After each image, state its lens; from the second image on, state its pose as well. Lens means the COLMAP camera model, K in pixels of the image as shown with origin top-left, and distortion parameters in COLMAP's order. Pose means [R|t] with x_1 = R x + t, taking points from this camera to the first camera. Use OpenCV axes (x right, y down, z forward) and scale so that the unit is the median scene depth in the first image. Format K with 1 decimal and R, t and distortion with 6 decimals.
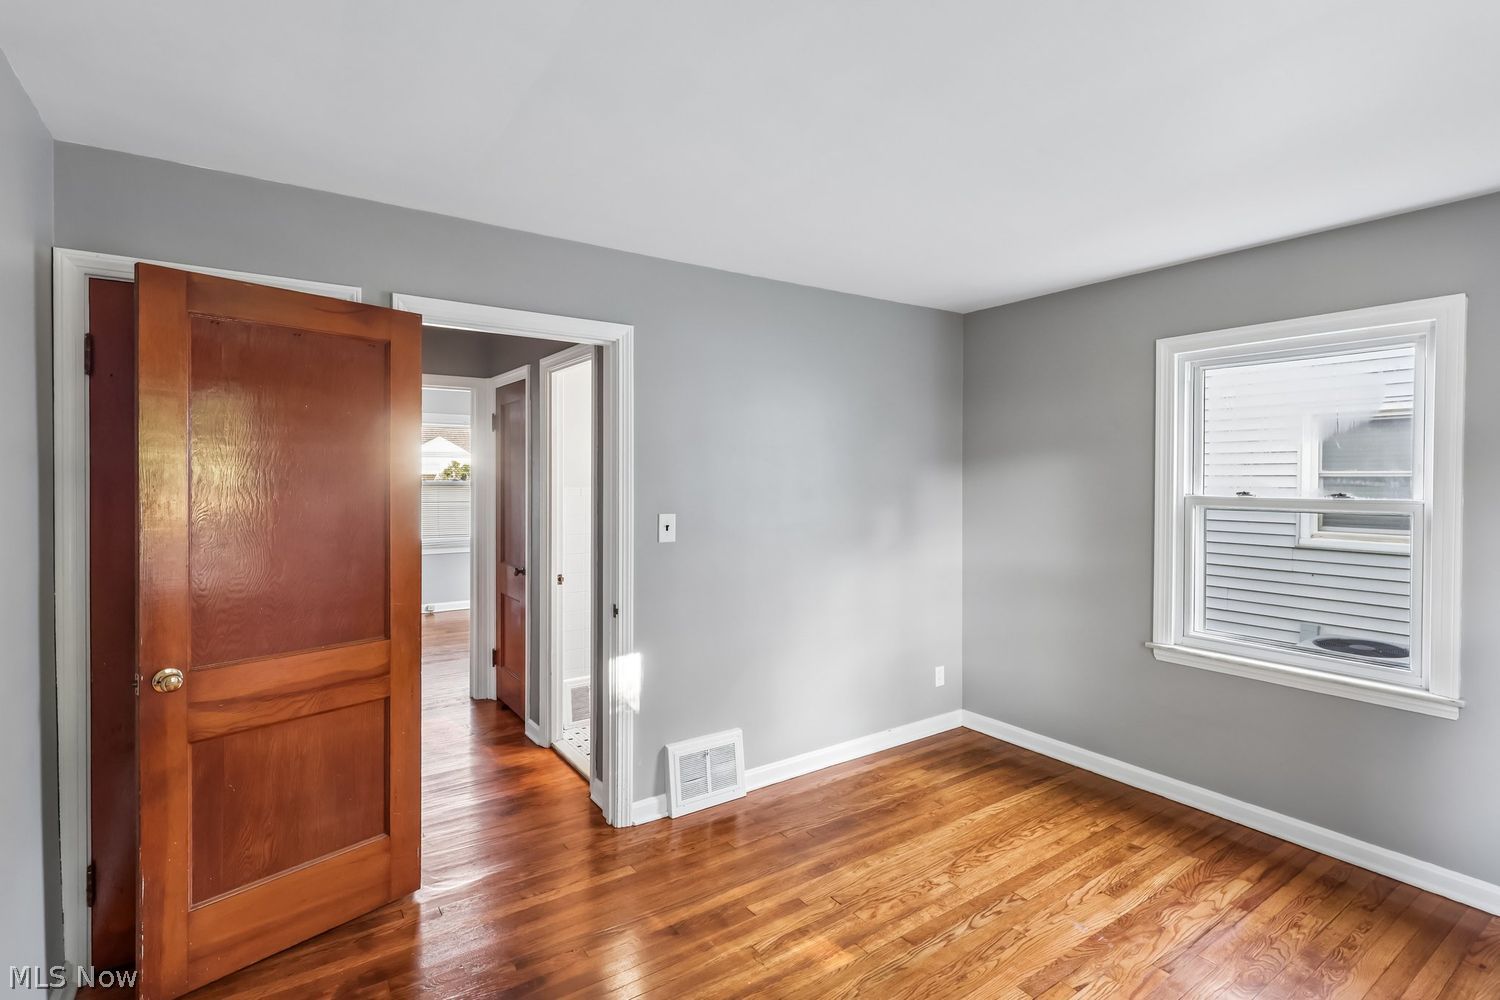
lens RADIAL K [[690.4, 0, 743.6], [0, 690.4, 487.5], [0, 0, 1]] dist [-0.000848, 0.000069]
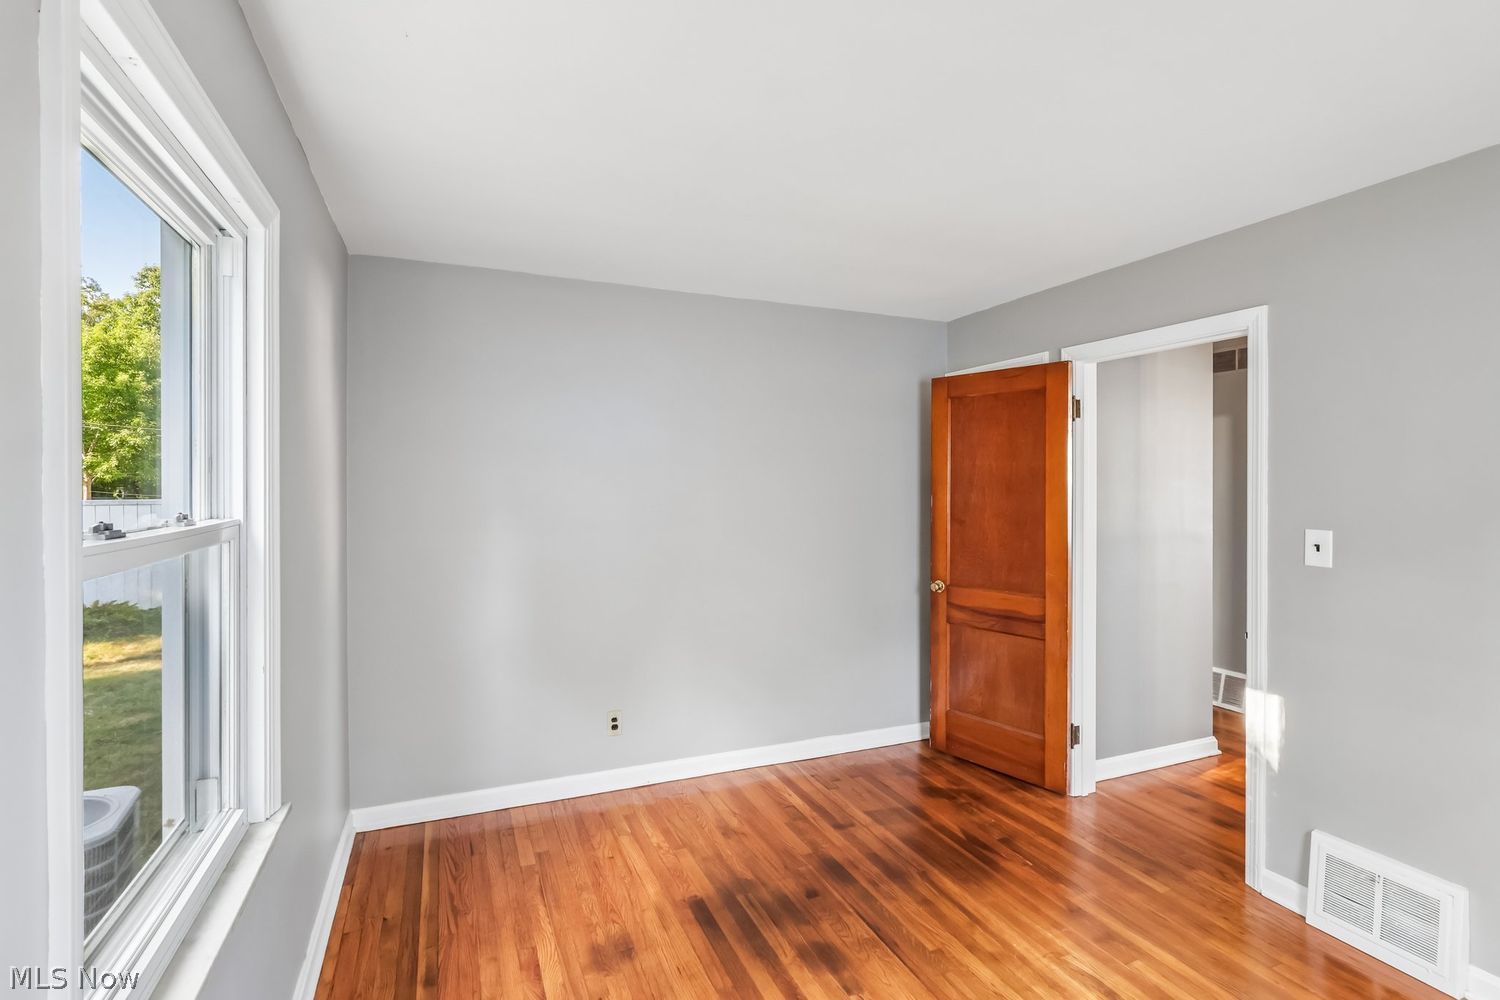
lens RADIAL K [[690.4, 0, 743.6], [0, 690.4, 487.5], [0, 0, 1]] dist [-0.000848, 0.000069]
pose [[-0.182708, -0.000846, -0.983167, 0.935325], [-0.016465, 0.999862, 0.002200, -0.000602], [0.983029, 0.016590, -0.182696, 0.617820]]
